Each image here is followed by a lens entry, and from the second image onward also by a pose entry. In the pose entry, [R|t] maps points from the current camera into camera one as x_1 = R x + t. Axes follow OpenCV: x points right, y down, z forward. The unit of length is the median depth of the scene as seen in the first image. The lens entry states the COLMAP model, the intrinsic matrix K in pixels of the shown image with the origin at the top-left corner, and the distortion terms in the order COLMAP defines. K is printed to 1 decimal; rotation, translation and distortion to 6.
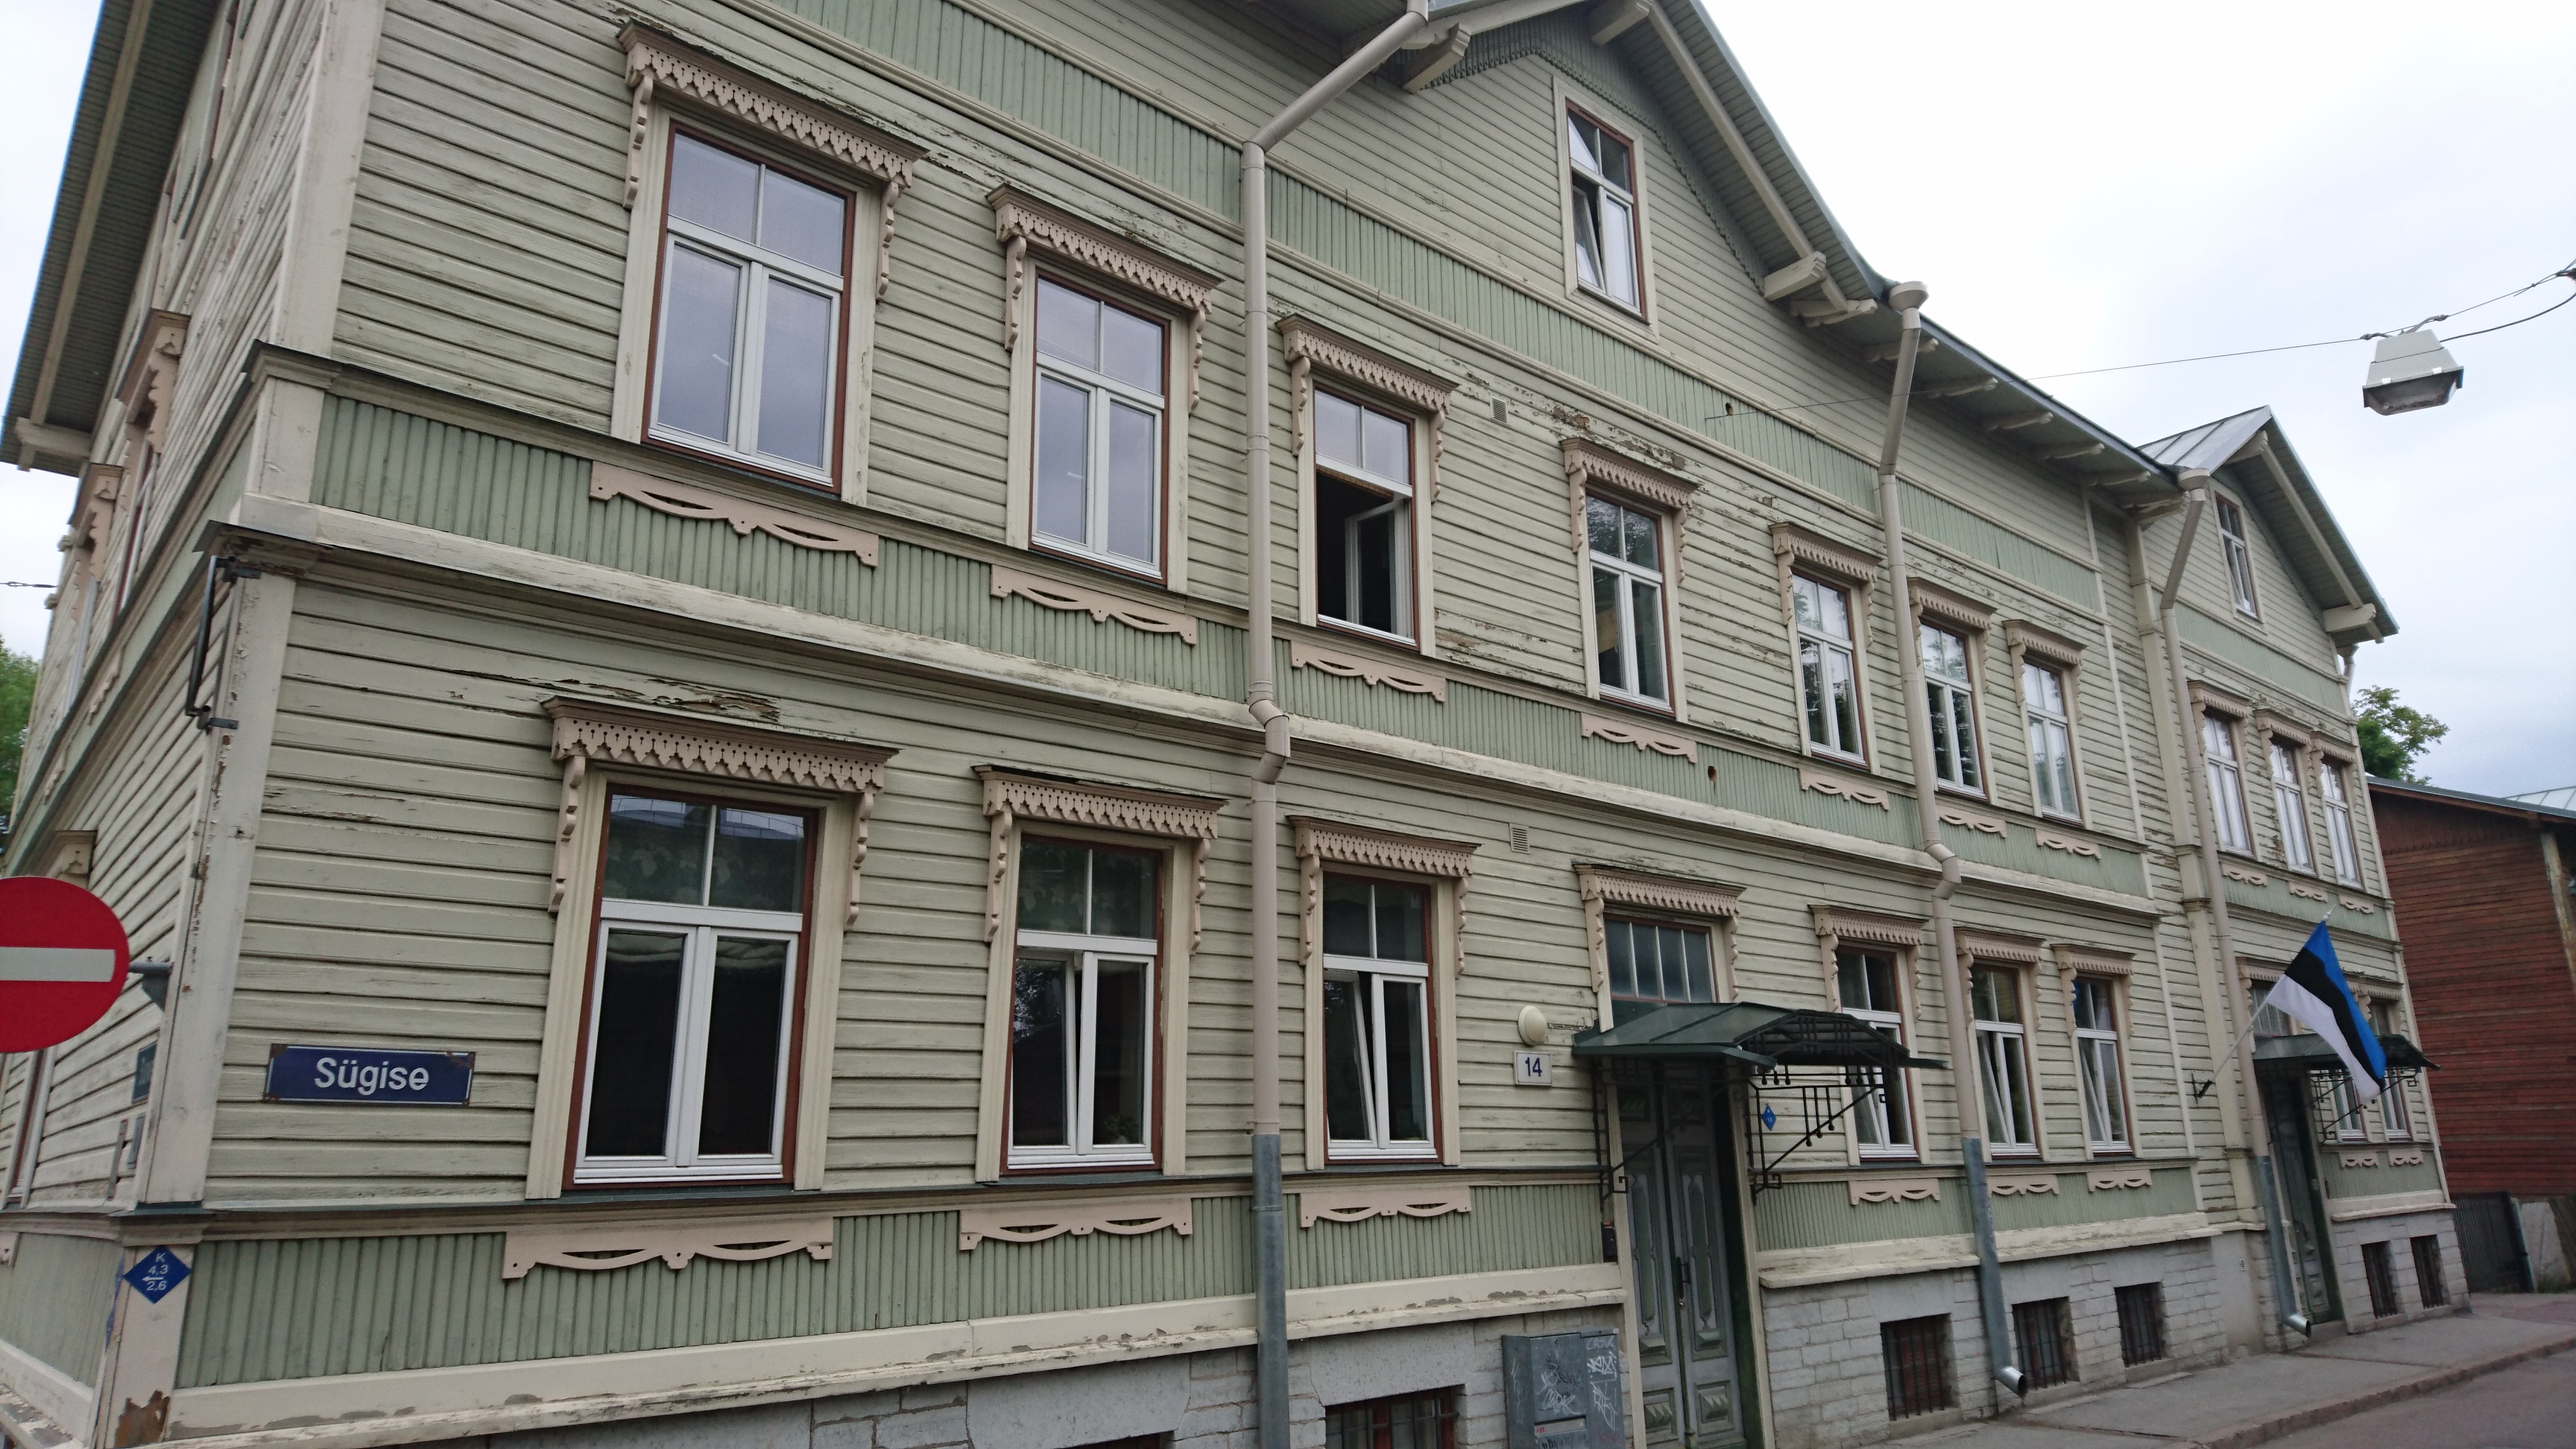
lens RADIAL K [[1621.4, 0, 1291.9], [0, 1621.4, 719.0], [0, 0, 1]] dist [0.020710, -0.001727]
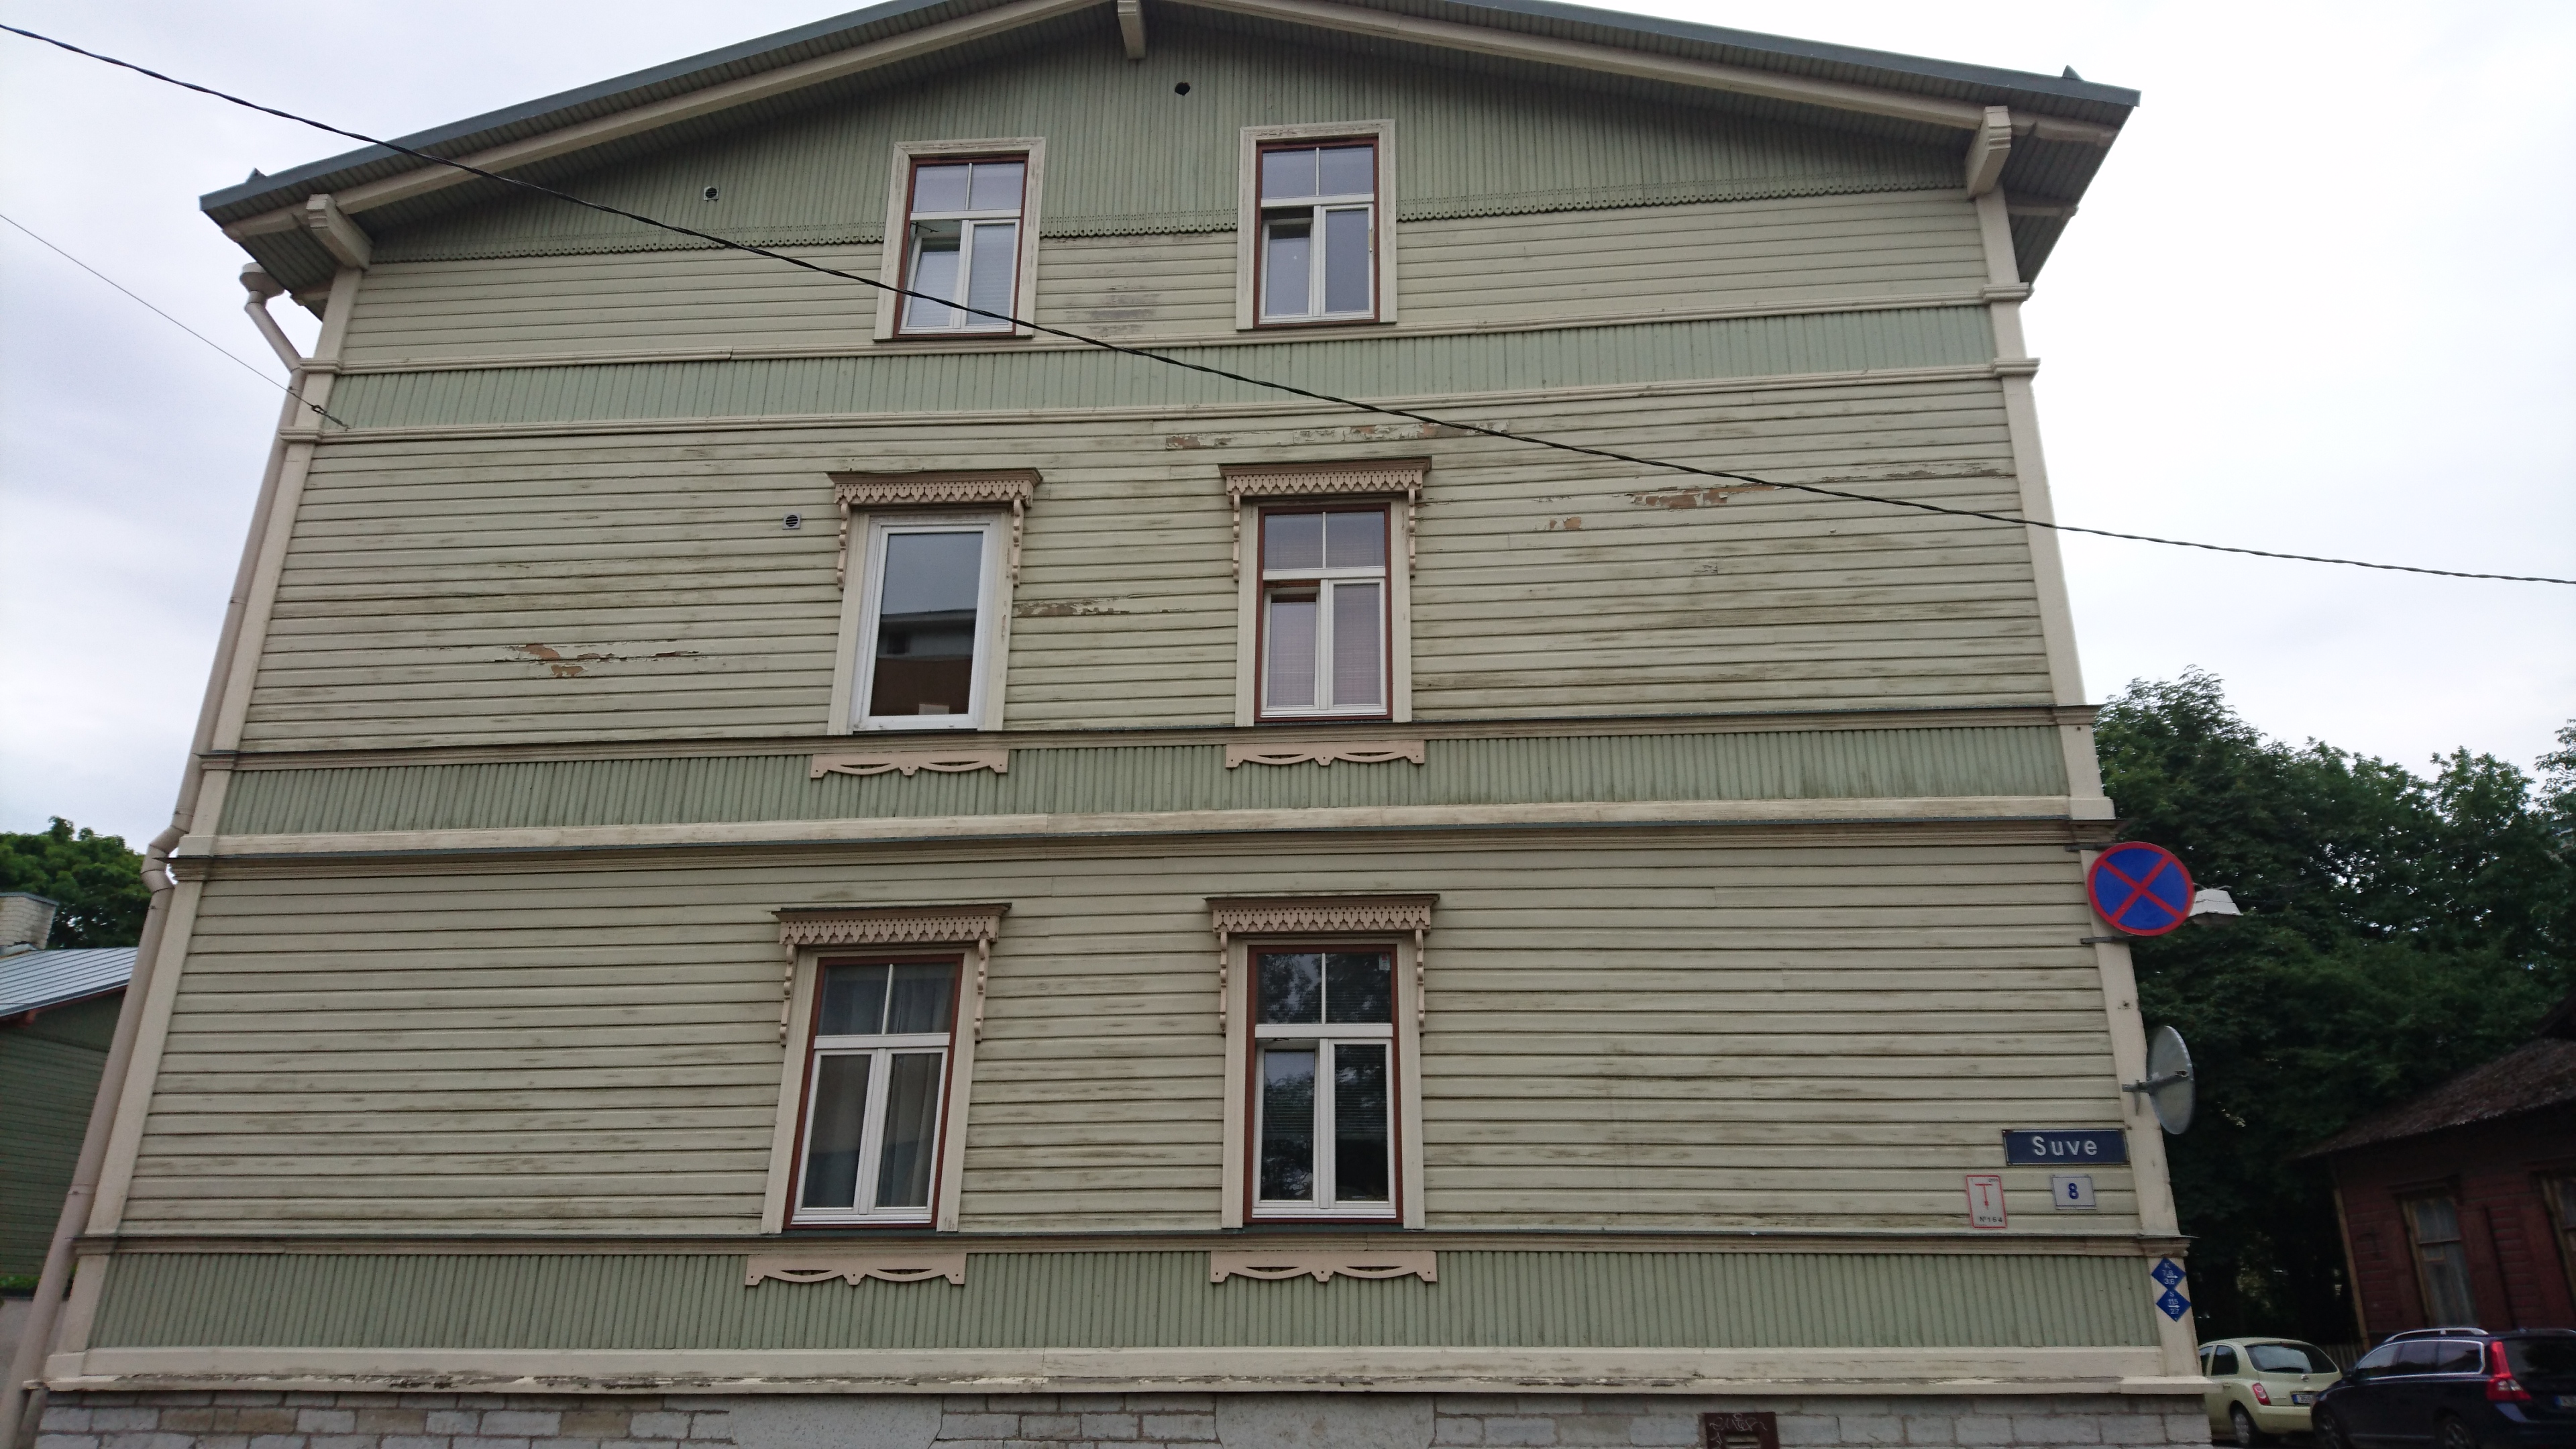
lens RADIAL K [[1121.3, 0, 1295.0], [0, 1121.3, 870.9], [0, 0, 1]] dist [0.001331, 0.000020]
pose [[0.709232, -0.188013, -0.679442, 0.504109], [0.174674, 0.980594, -0.089014, 0.104855], [0.682993, -0.055549, 0.728310, 0.439664]]
